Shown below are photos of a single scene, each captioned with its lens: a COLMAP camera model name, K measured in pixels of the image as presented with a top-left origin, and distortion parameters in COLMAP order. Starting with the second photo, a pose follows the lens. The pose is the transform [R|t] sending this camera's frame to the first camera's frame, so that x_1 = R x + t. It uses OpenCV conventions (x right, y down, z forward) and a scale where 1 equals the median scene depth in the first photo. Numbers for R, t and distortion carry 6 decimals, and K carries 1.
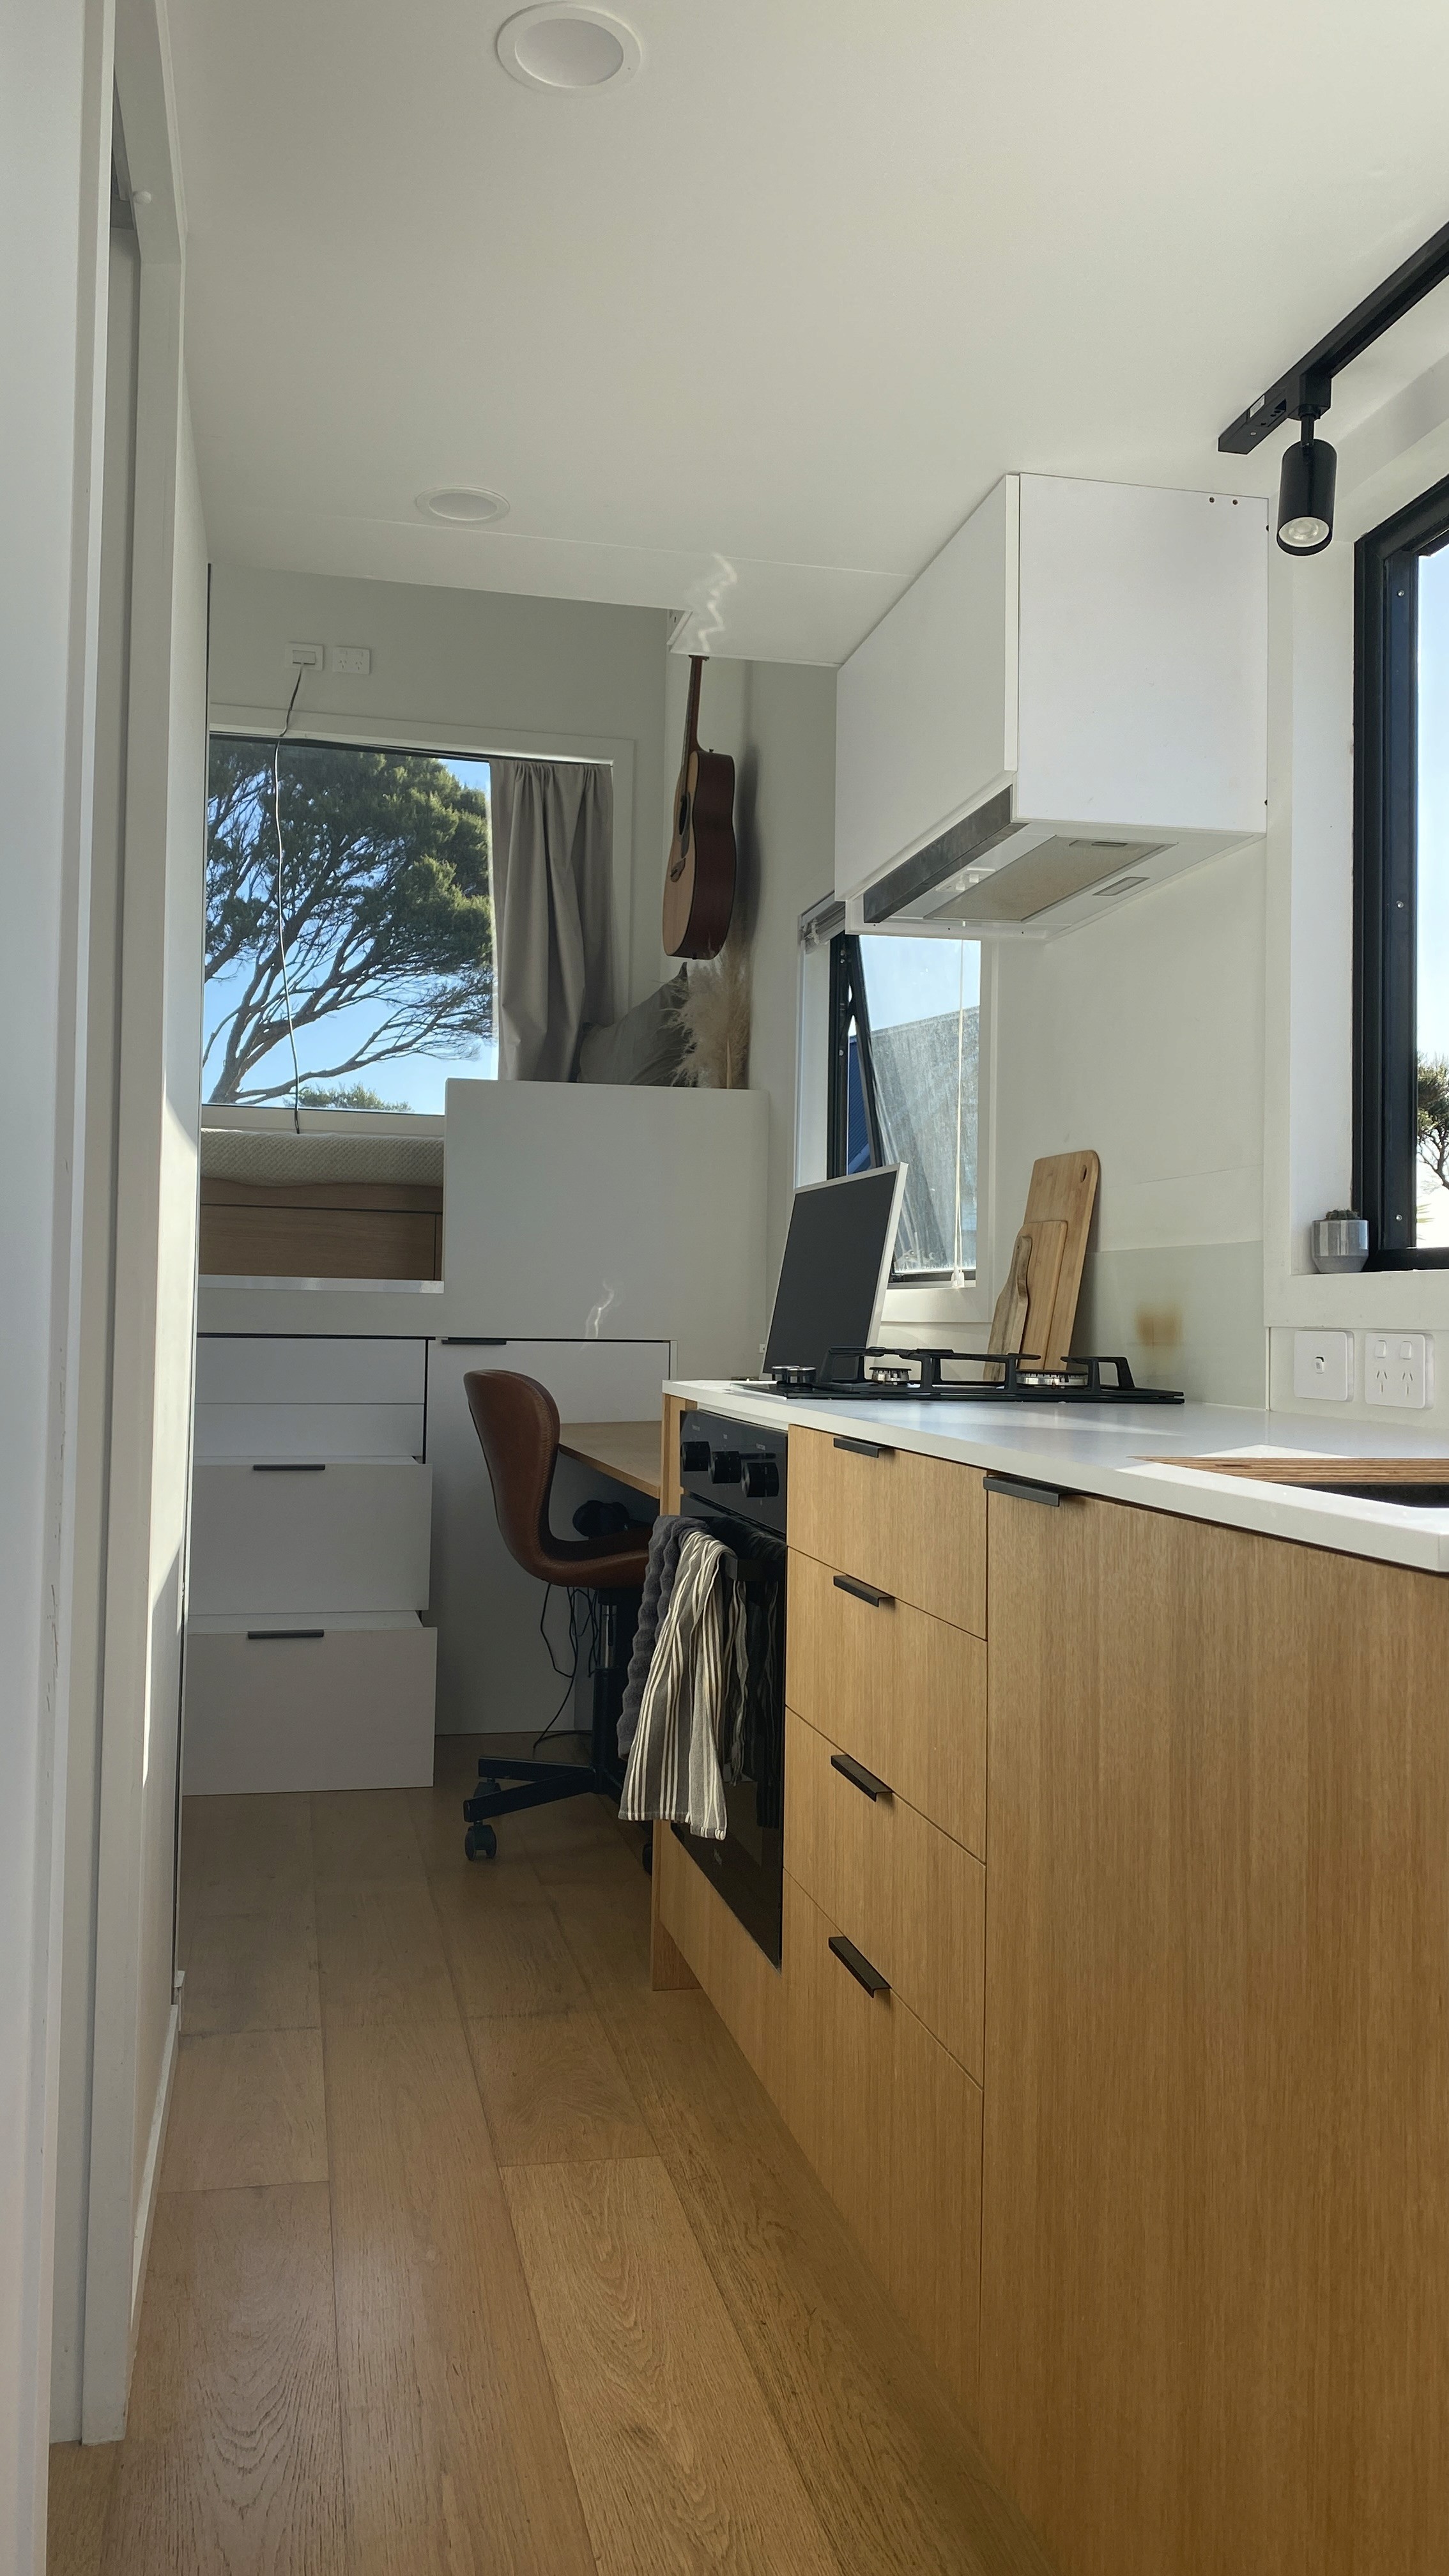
lens RADIAL K [[1983.6, 0, 714.9], [0, 1983.6, 1280.3], [0, 0, 1]] dist [-0.006951, 0.004701]
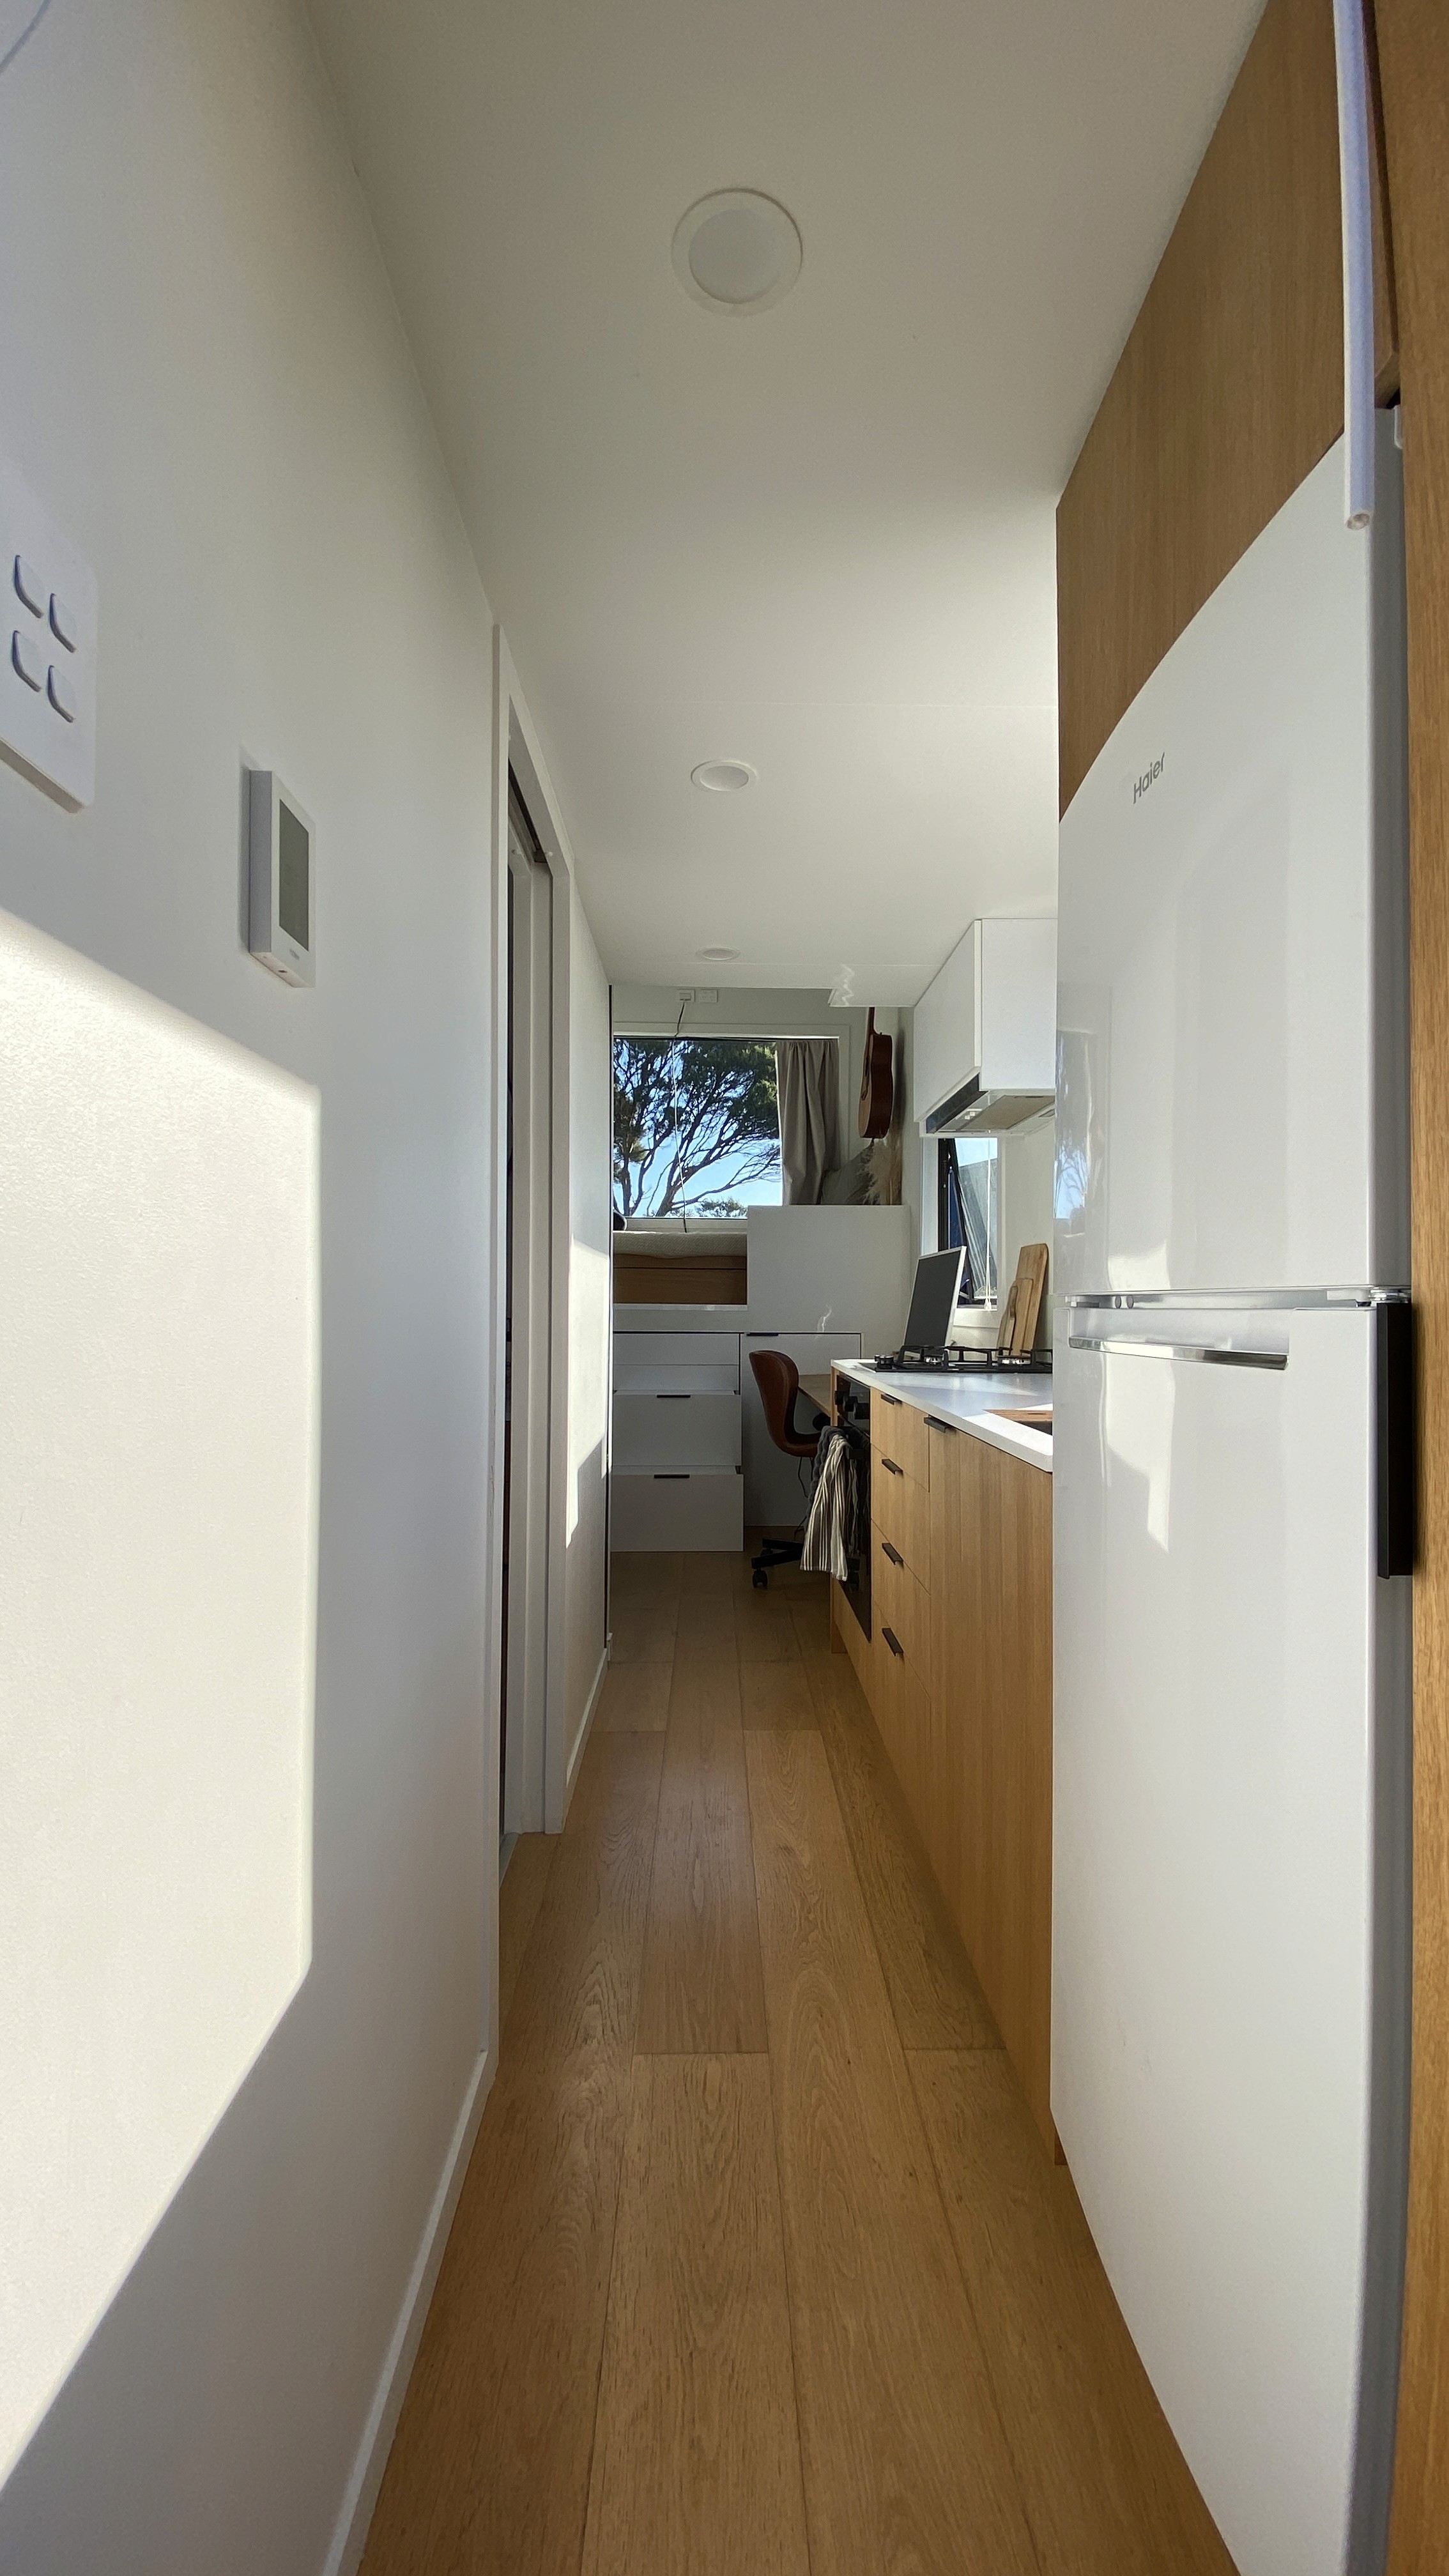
lens RADIAL K [[1032.9, 0, 739.3], [0, 1032.9, 1300.0], [0, 0, 1]] dist [0.003024, -0.000119]
pose [[0.983062, -0.013397, -0.182786, 0.076124], [0.015267, 0.999844, 0.008830, -0.022094], [0.182639, -0.011471, 0.983113, -0.076325]]
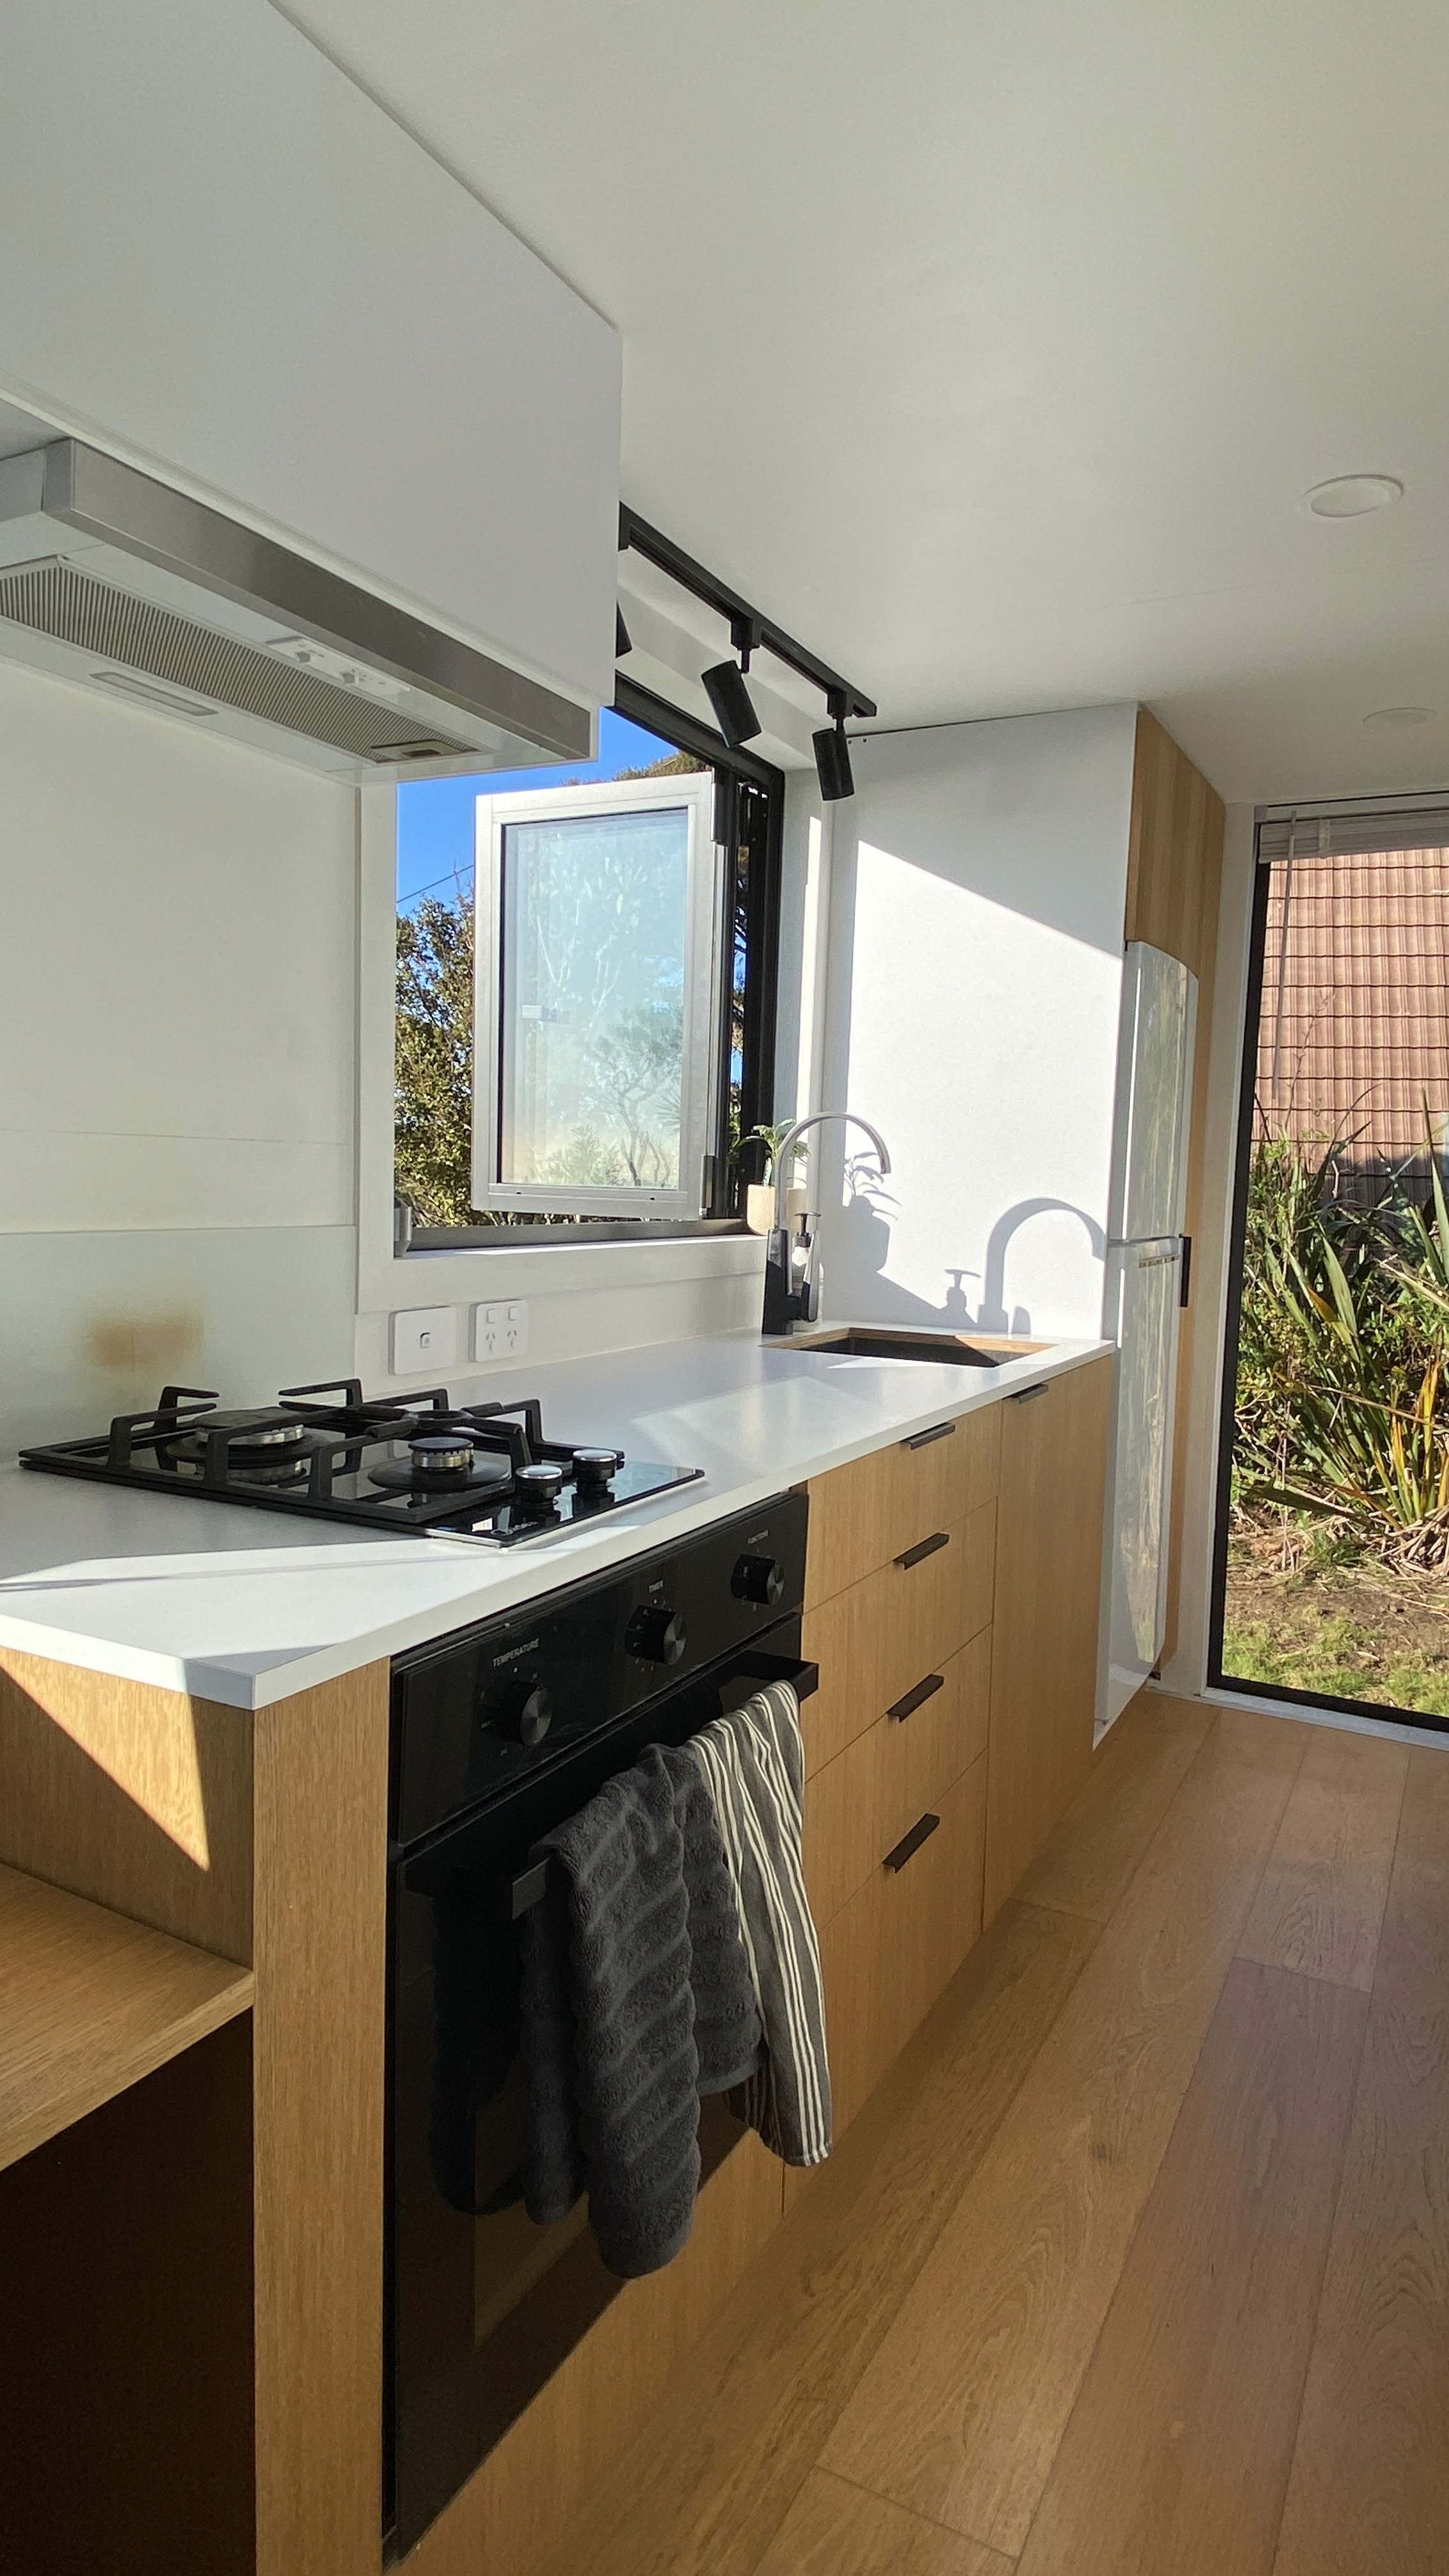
lens RADIAL K [[1467.7, 0, 721.9], [0, 1467.7, 1287.7], [0, 0, 1]] dist [-0.007525, -0.002124]
pose [[-0.762831, -0.097171, 0.639254, -0.254056], [-0.059873, 0.995011, 0.079801, -0.046345], [-0.643820, 0.022601, -0.764843, 1.151309]]
